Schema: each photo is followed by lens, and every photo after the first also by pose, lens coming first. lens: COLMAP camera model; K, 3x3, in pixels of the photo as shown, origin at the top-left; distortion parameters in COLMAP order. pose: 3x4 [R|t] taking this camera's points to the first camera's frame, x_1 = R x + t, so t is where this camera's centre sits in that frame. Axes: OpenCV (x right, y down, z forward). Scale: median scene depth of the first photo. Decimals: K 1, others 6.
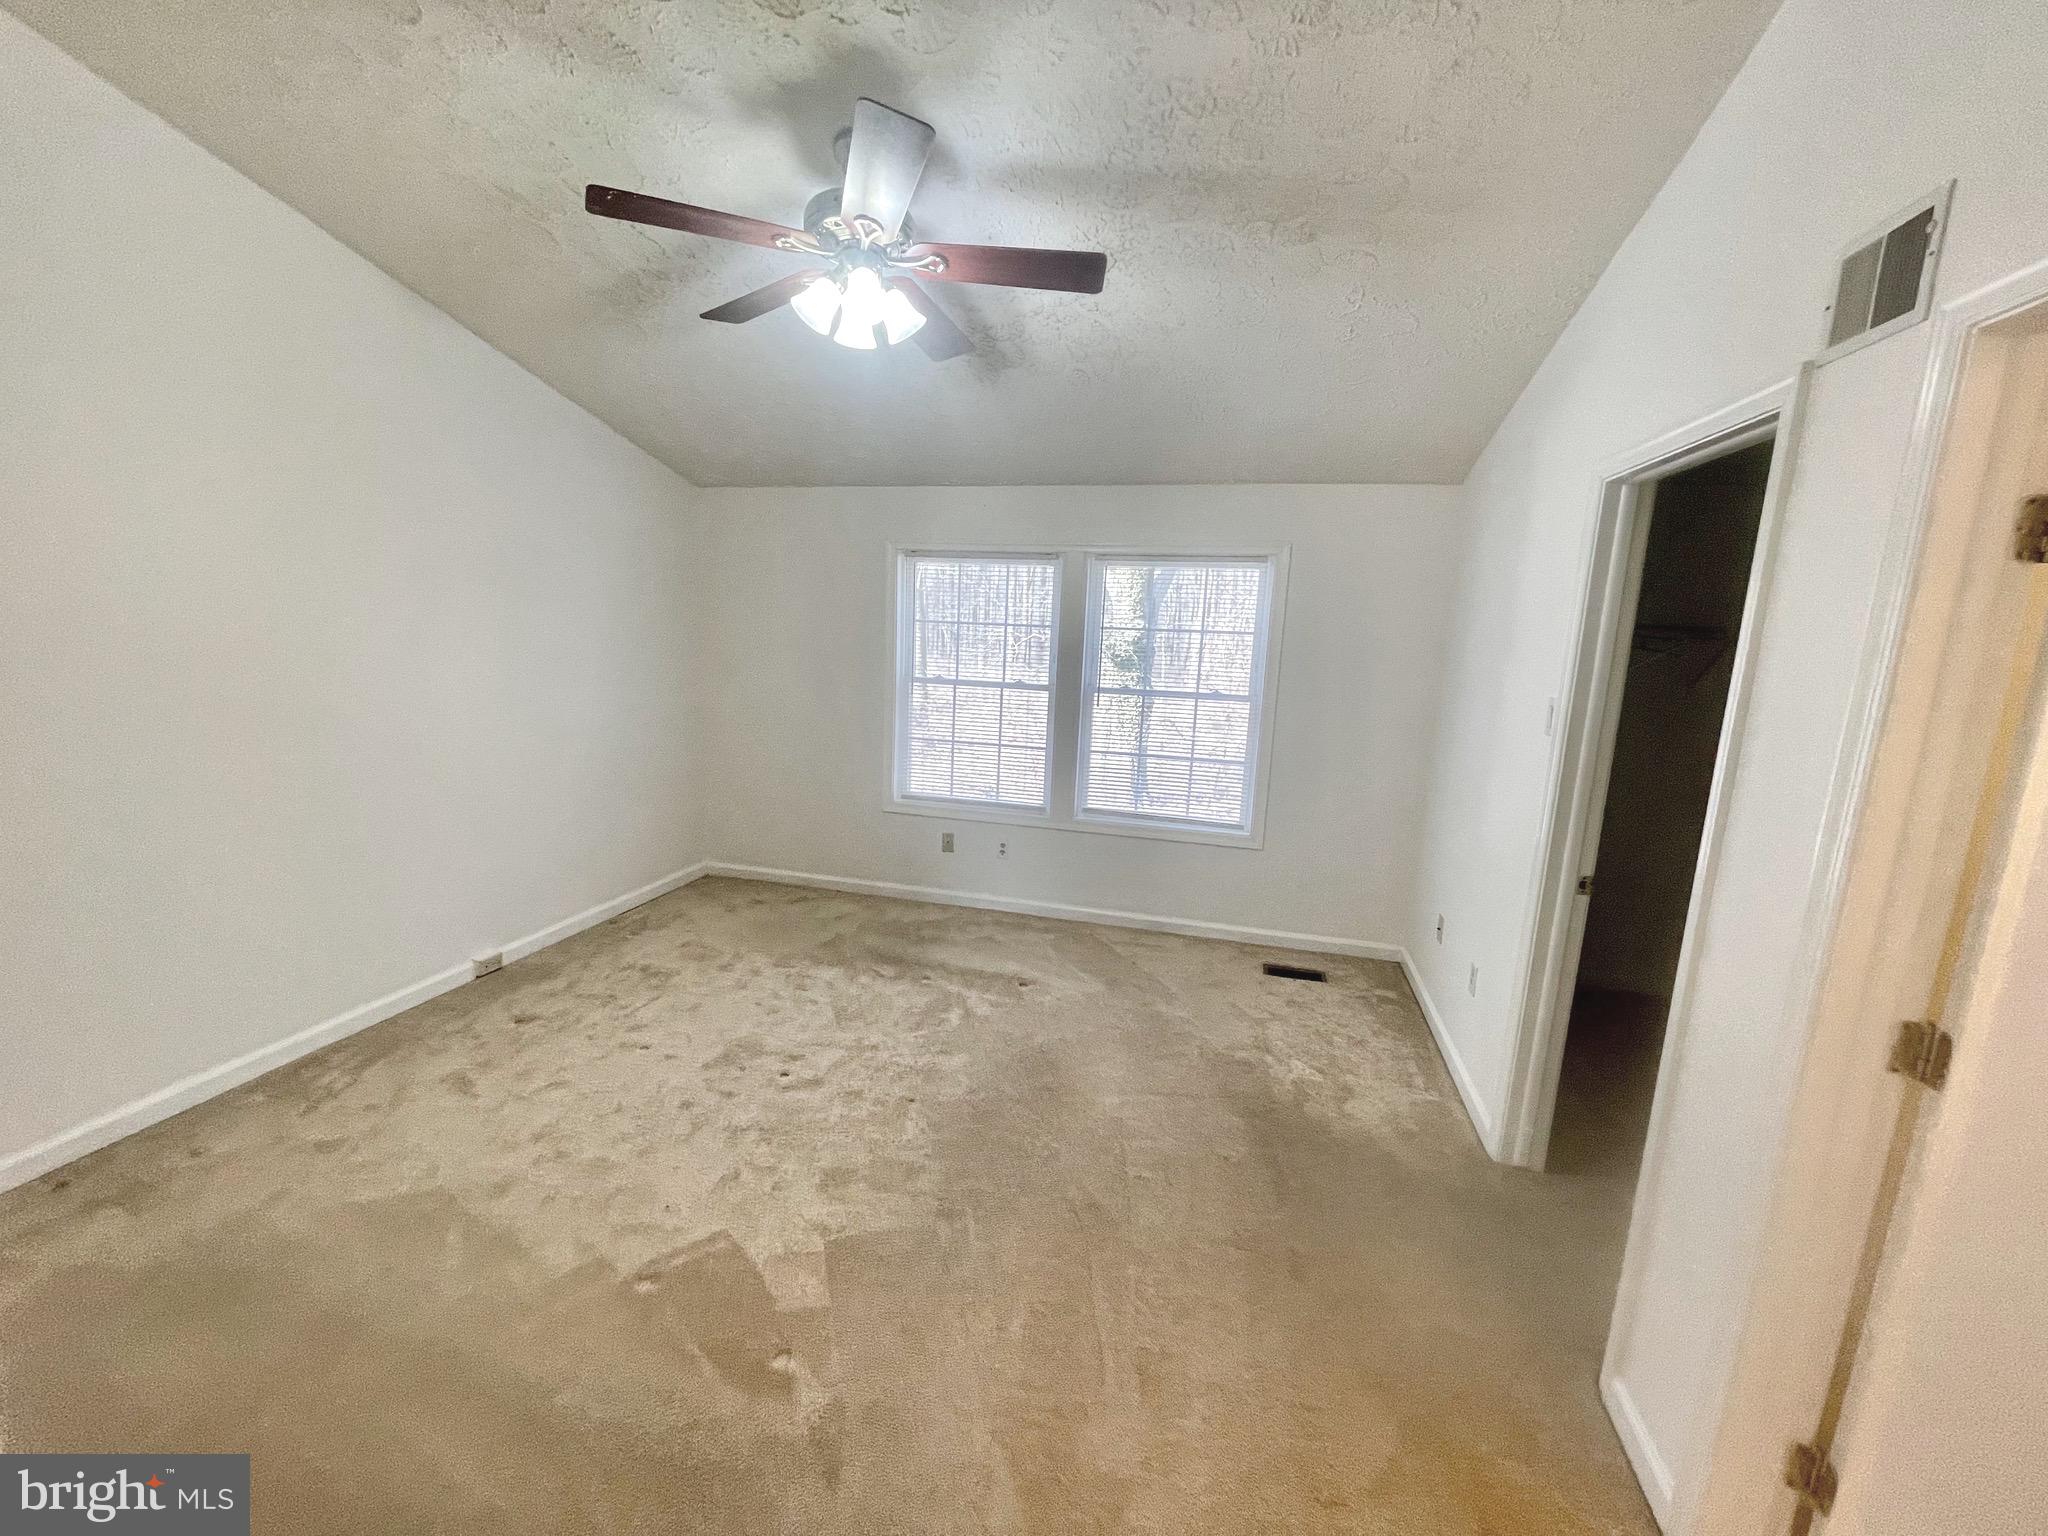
lens RADIAL K [[822.9, 0, 1022.9], [0, 822.9, 771.1], [0, 0, 1]] dist [0.000364, -0.000059]
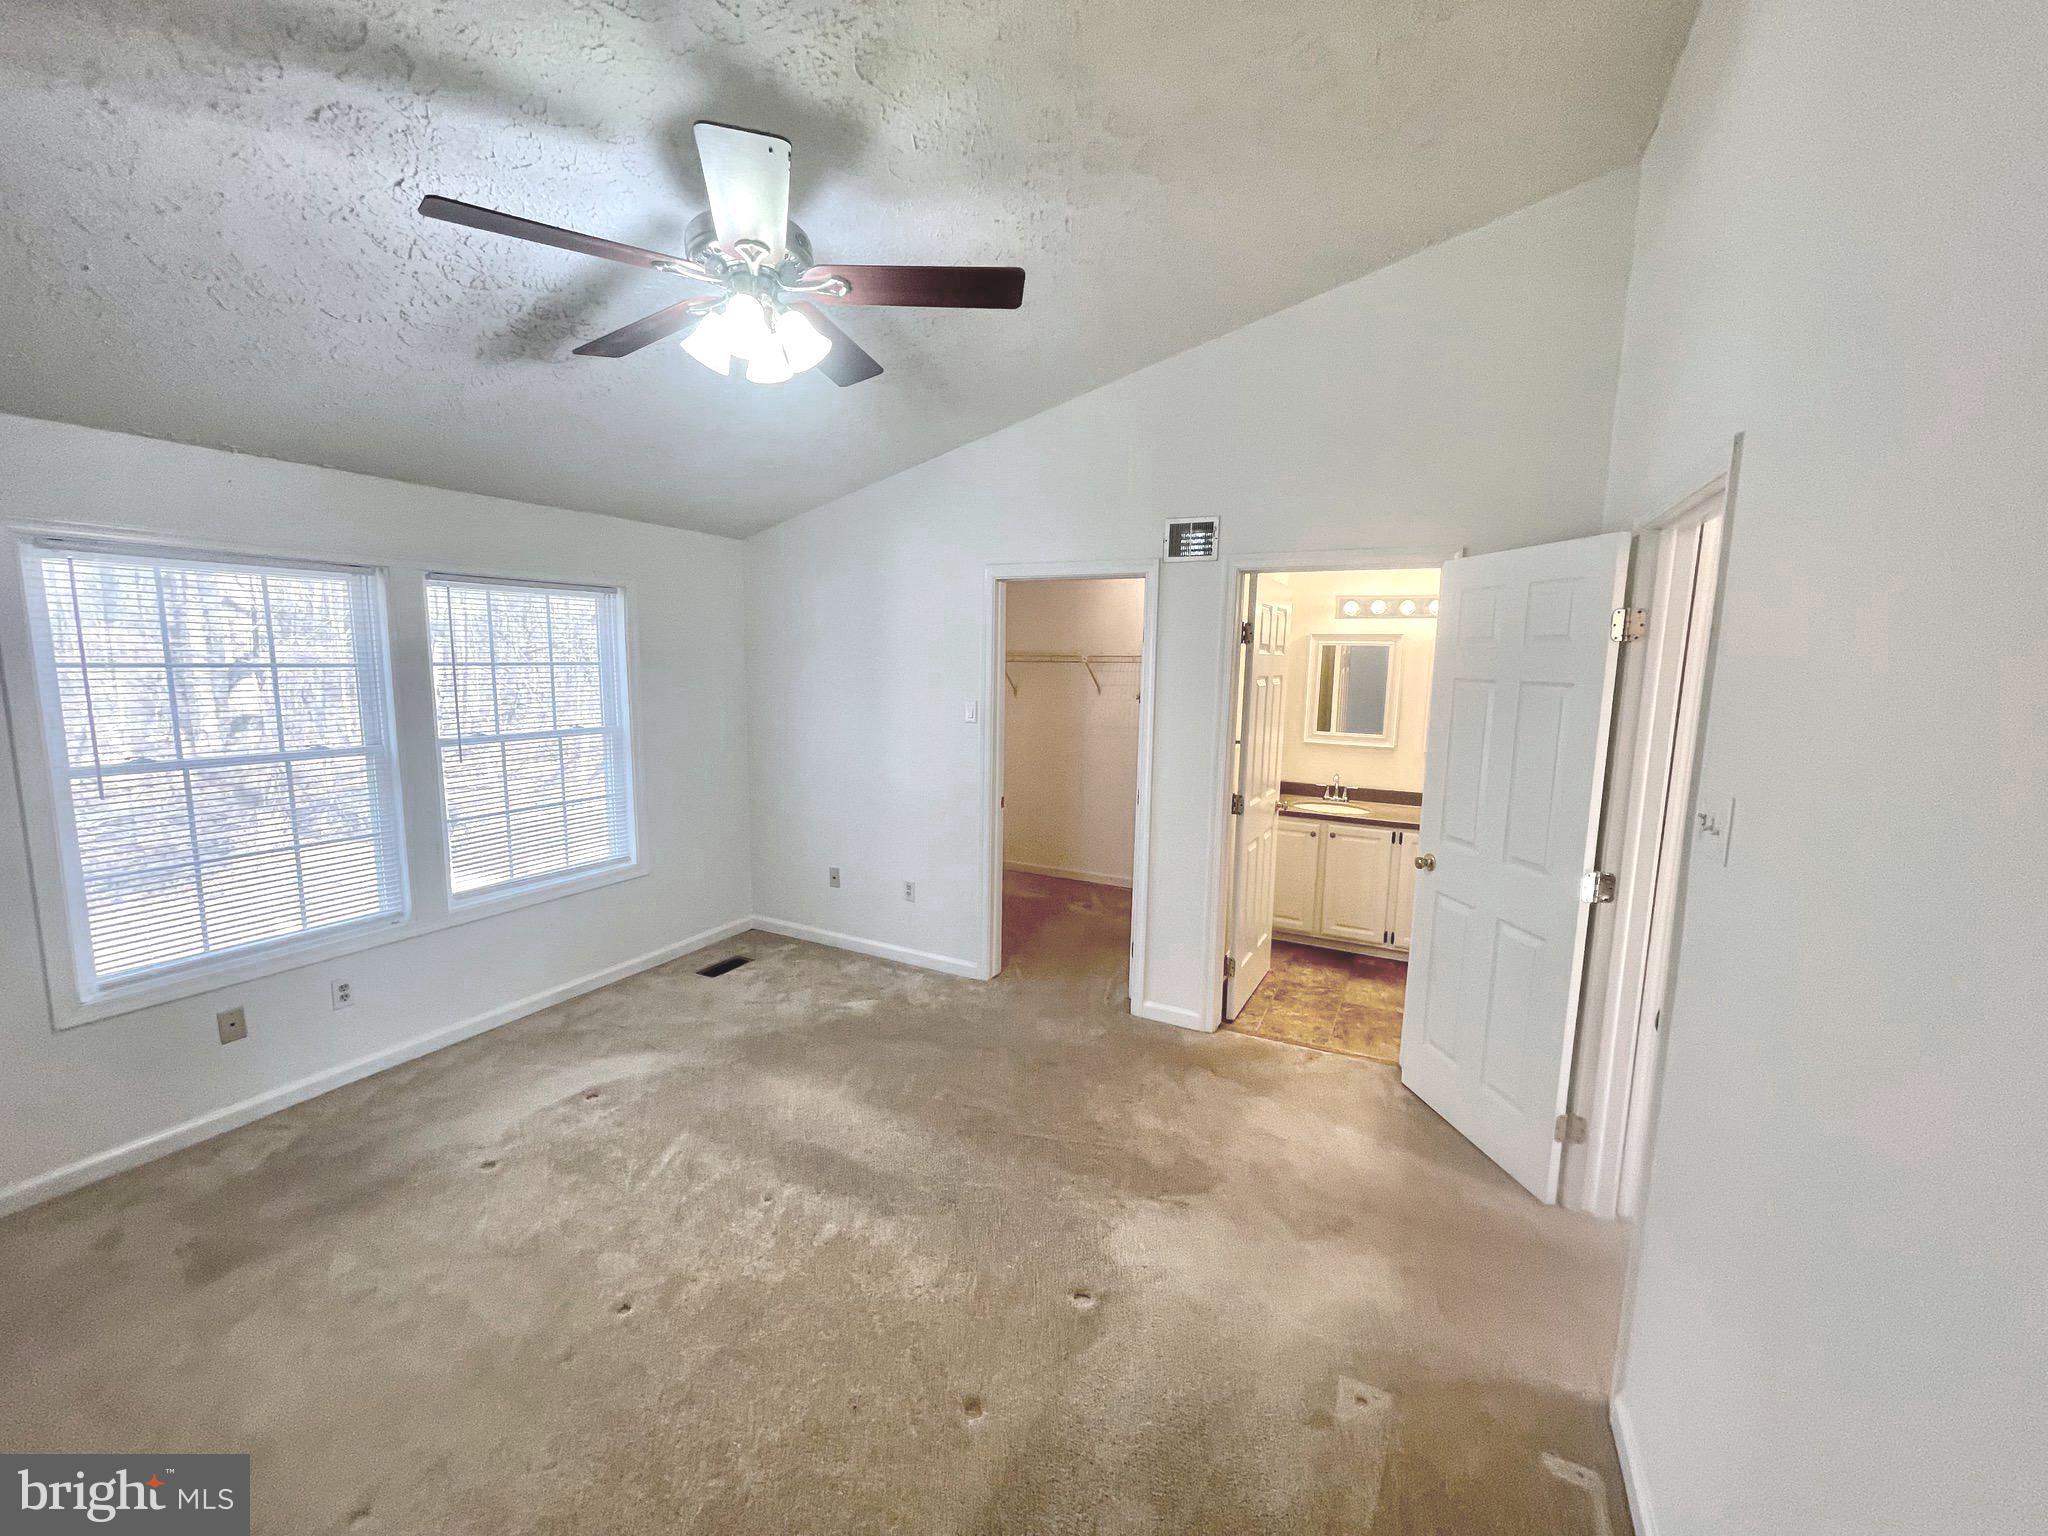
lens RADIAL K [[822.9, 0, 1017.6], [0, 822.9, 764.4], [0, 0, 1]] dist [0.000364, -0.000059]
pose [[0.210610, -0.160617, 0.964285, -0.571833], [0.165114, 0.978083, 0.126853, -0.090804], [-0.963525, 0.132500, 0.232514, 0.300133]]
